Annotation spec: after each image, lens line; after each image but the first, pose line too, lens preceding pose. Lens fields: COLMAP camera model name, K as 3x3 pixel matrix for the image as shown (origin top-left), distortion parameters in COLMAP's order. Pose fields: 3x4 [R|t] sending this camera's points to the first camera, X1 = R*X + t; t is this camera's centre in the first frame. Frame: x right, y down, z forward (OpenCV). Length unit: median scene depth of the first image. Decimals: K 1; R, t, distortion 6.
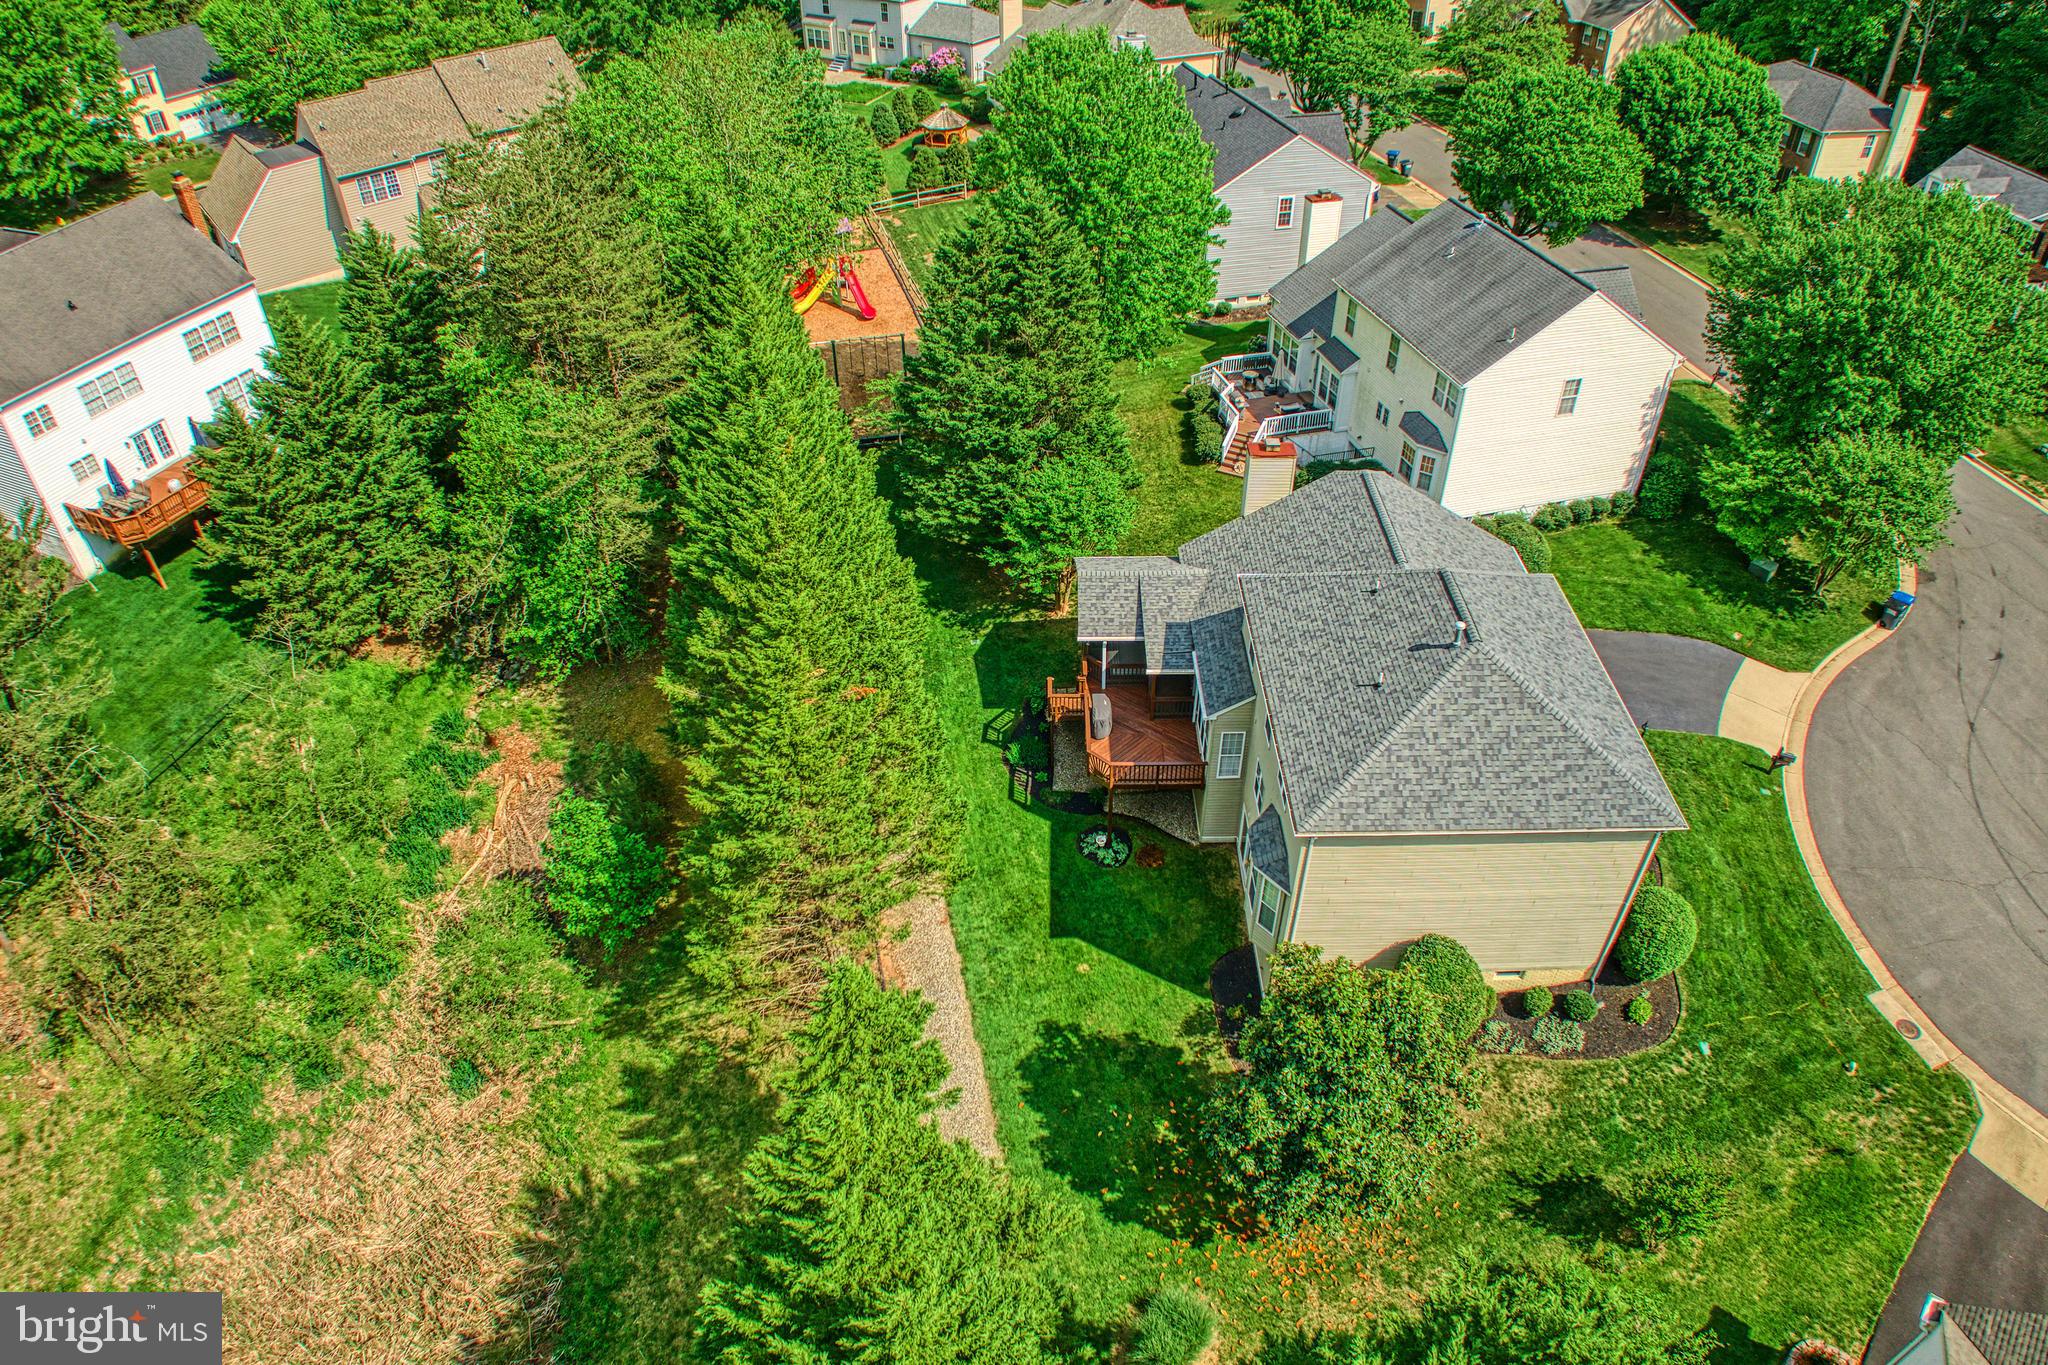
lens RADIAL K [[1271.5, 0, 1046.8], [0, 1271.5, 737.0], [0, 0, 1]] dist [-0.119925, 0.010609]
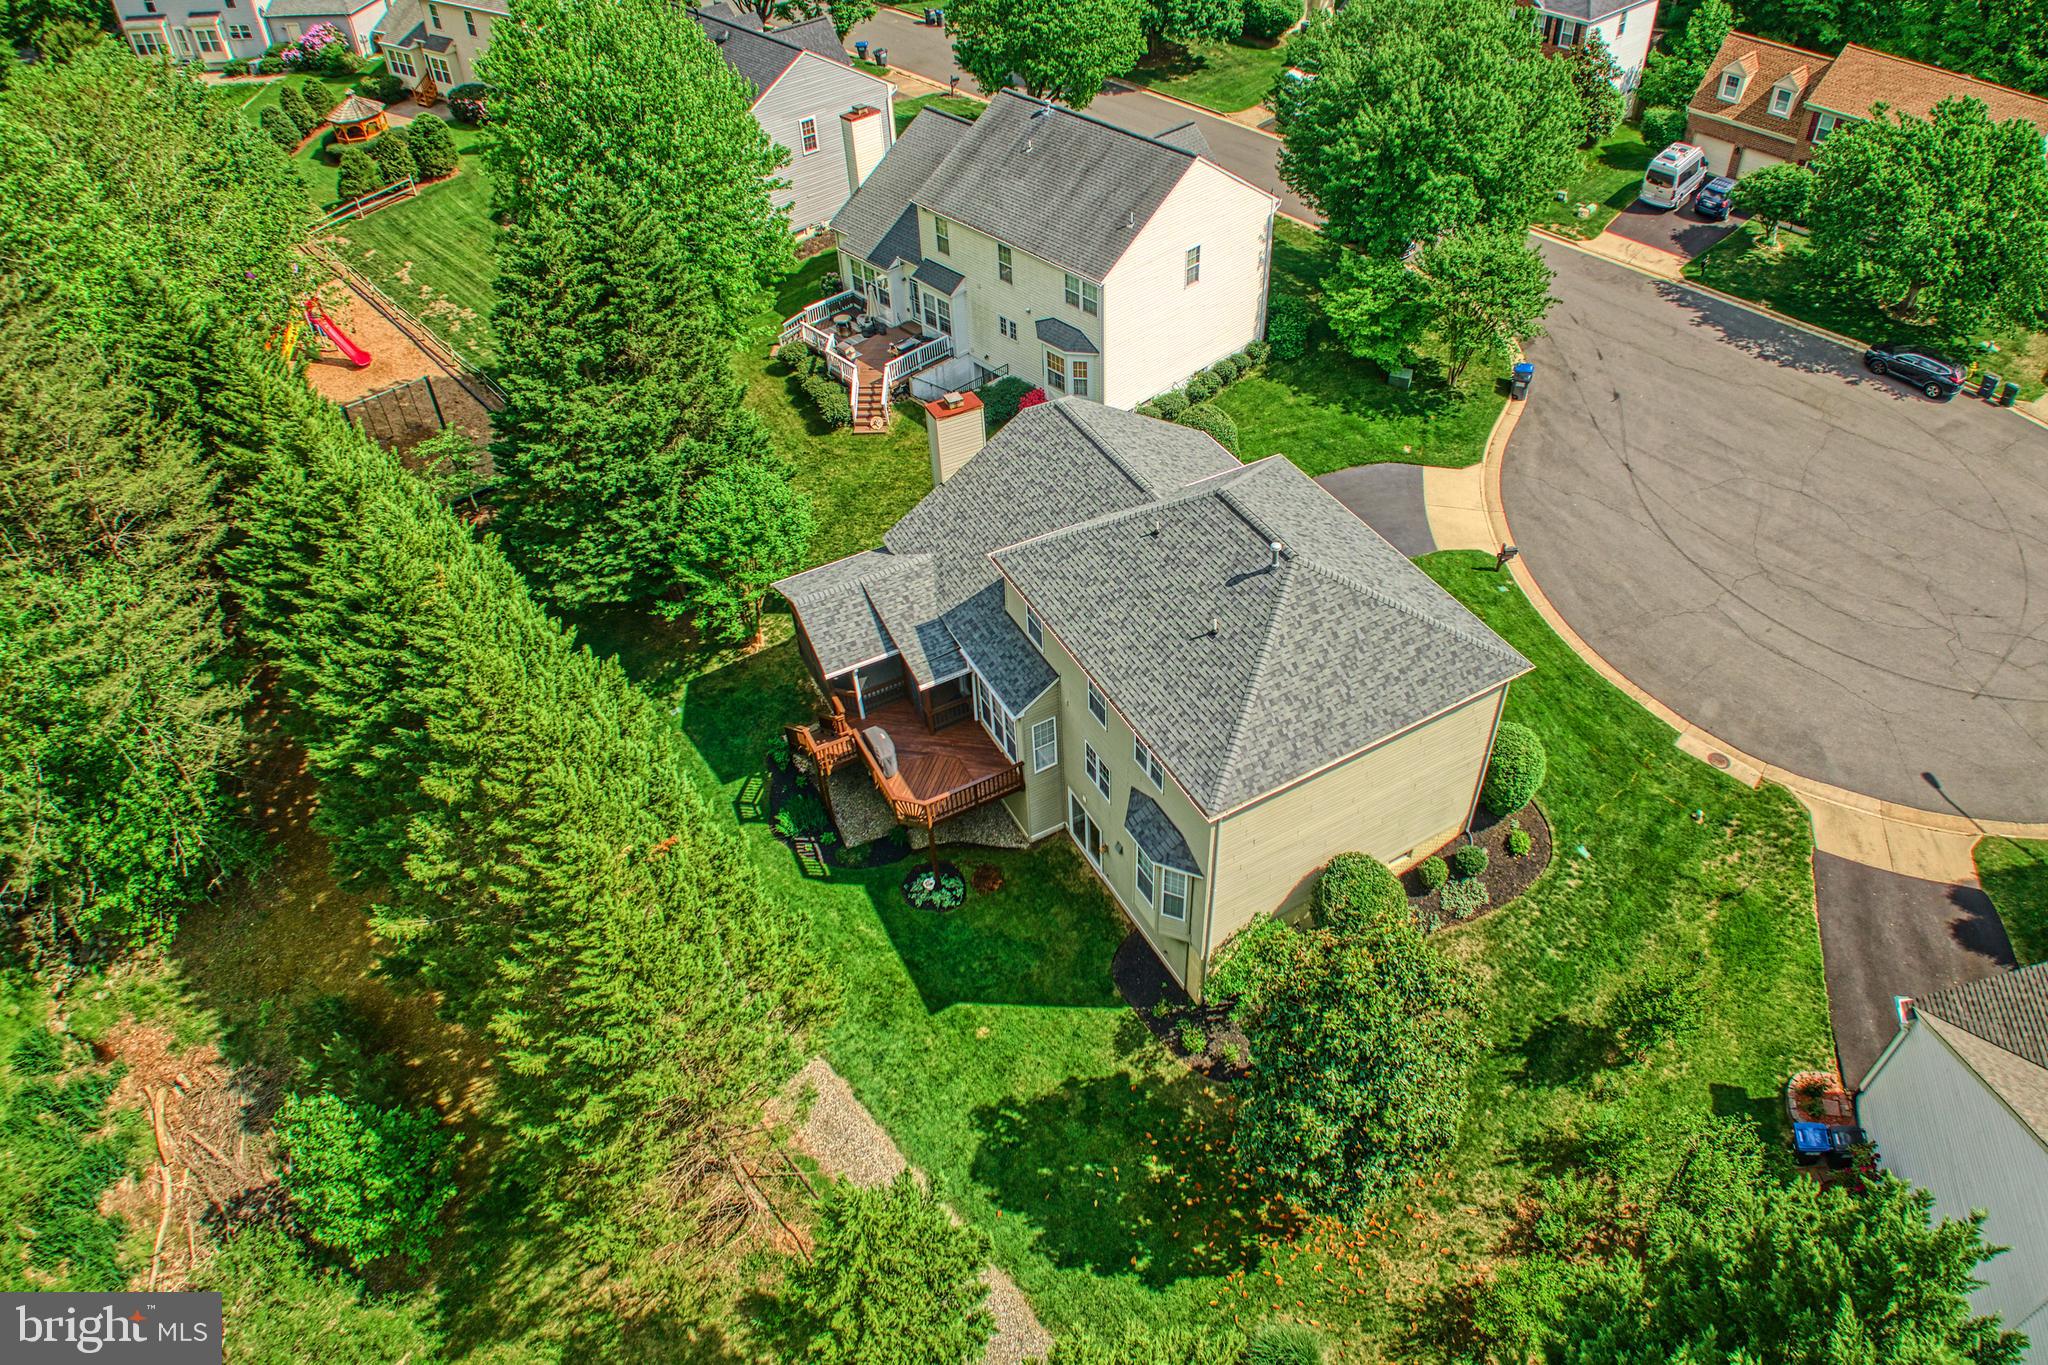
lens RADIAL K [[1303.5, 0, 1136.1], [0, 1303.5, 633.0], [0, 0, 1]] dist [-0.117367, 0.012686]
pose [[0.862983, -0.324099, 0.387583, -0.117055], [0.323260, 0.943761, 0.069415, -0.092466], [-0.388283, 0.065387, 0.919218, 0.100023]]
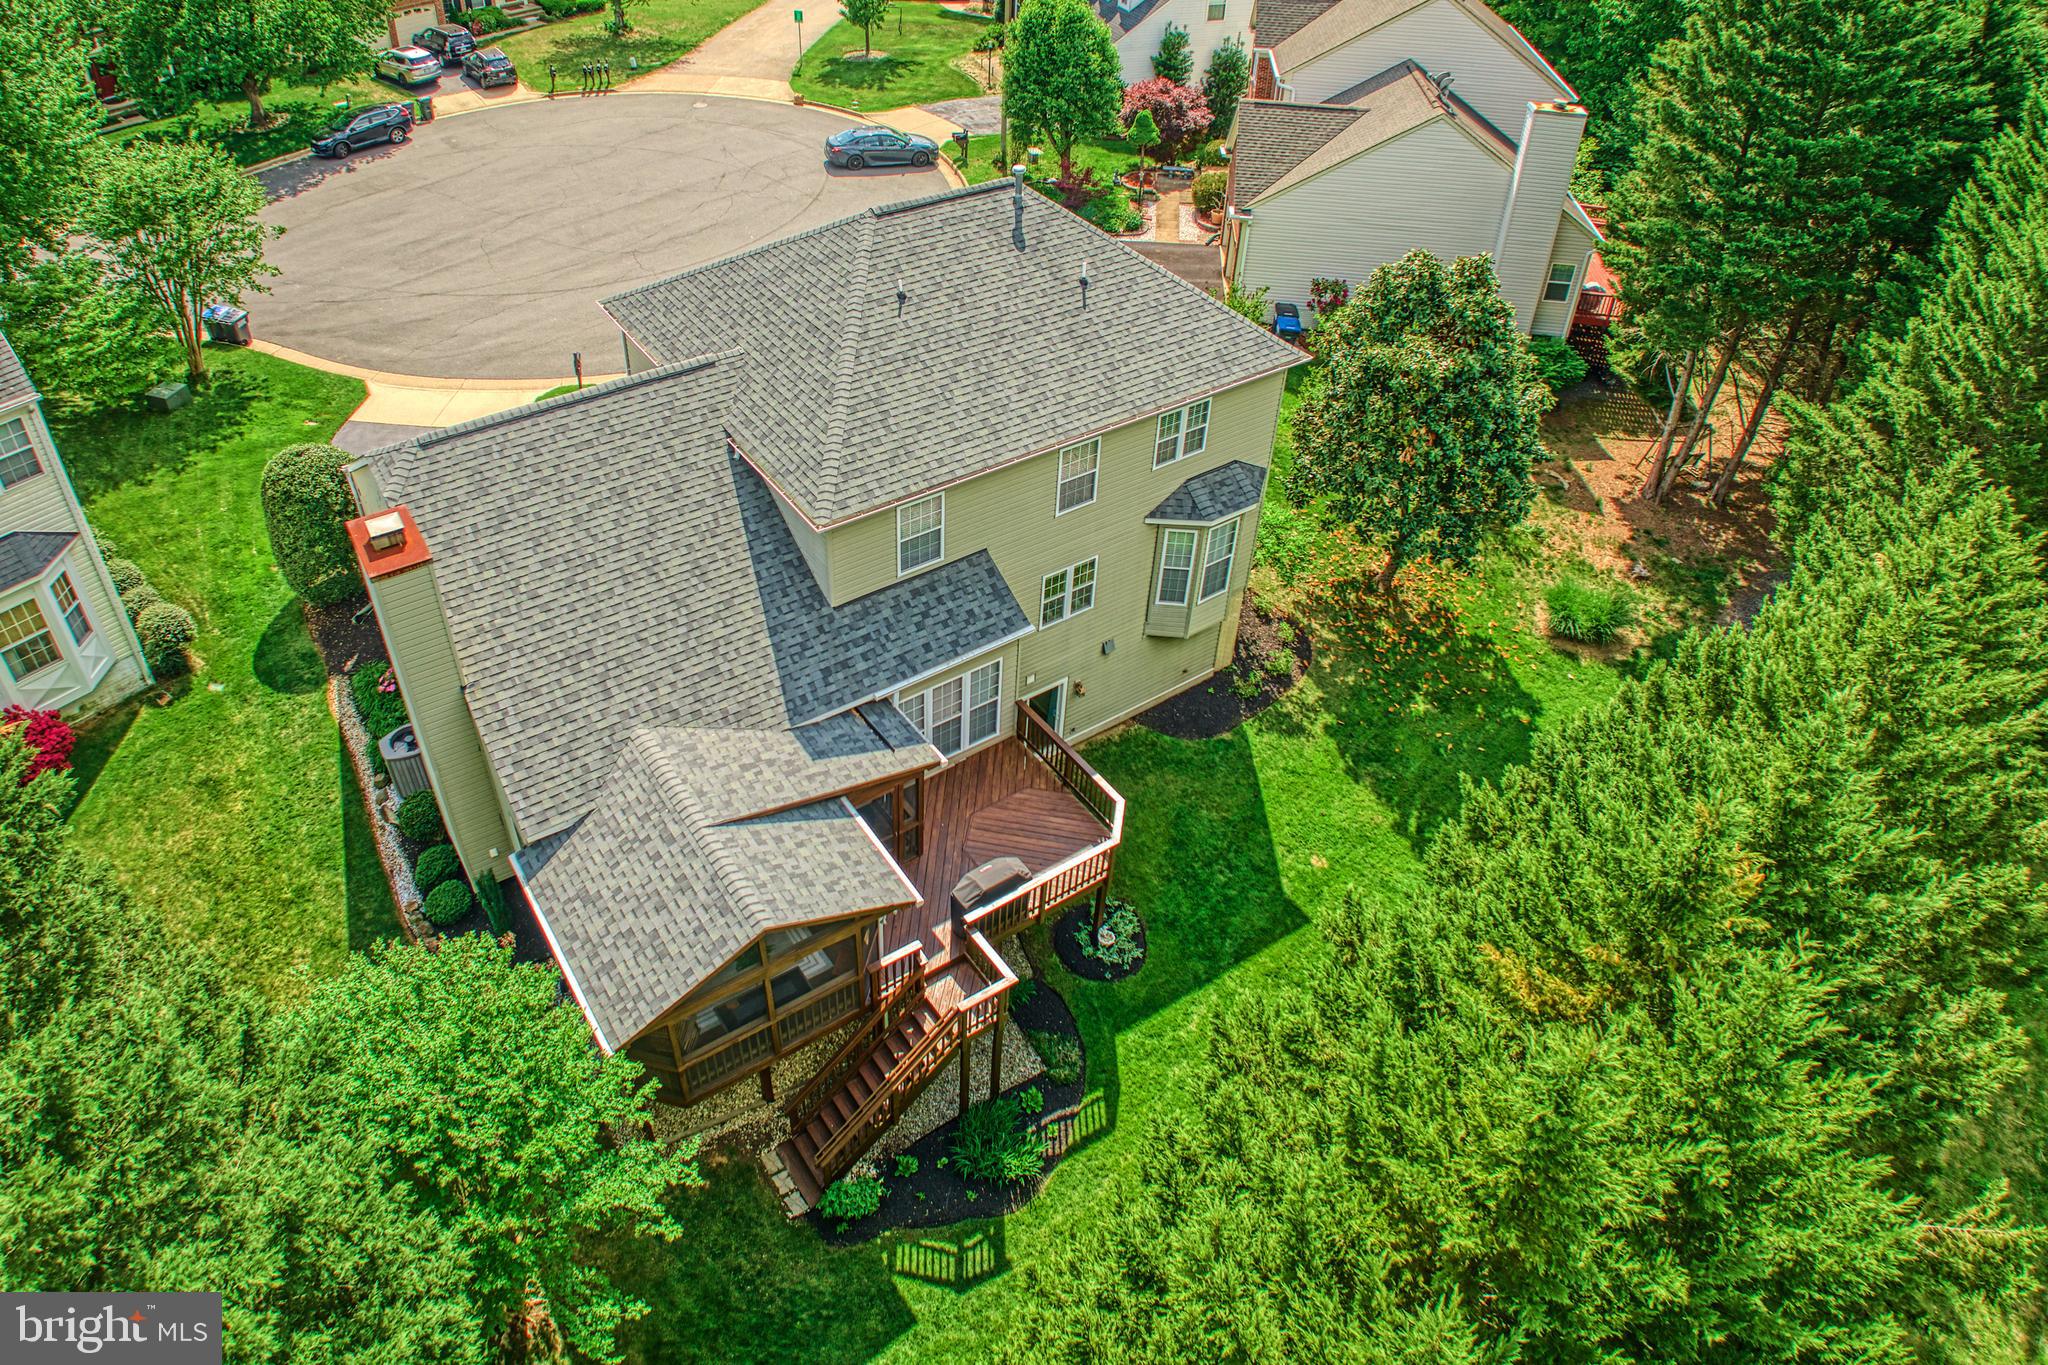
lens RADIAL K [[1271.5, 0, 969.0], [0, 1271.5, 525.4], [0, 0, 1]] dist [-0.119925, 0.010609]
pose [[-0.536251, -0.497809, 0.681631, -0.202146], [0.555062, 0.400402, 0.729098, -0.409580], [-0.635879, 0.769327, 0.061599, 0.807406]]
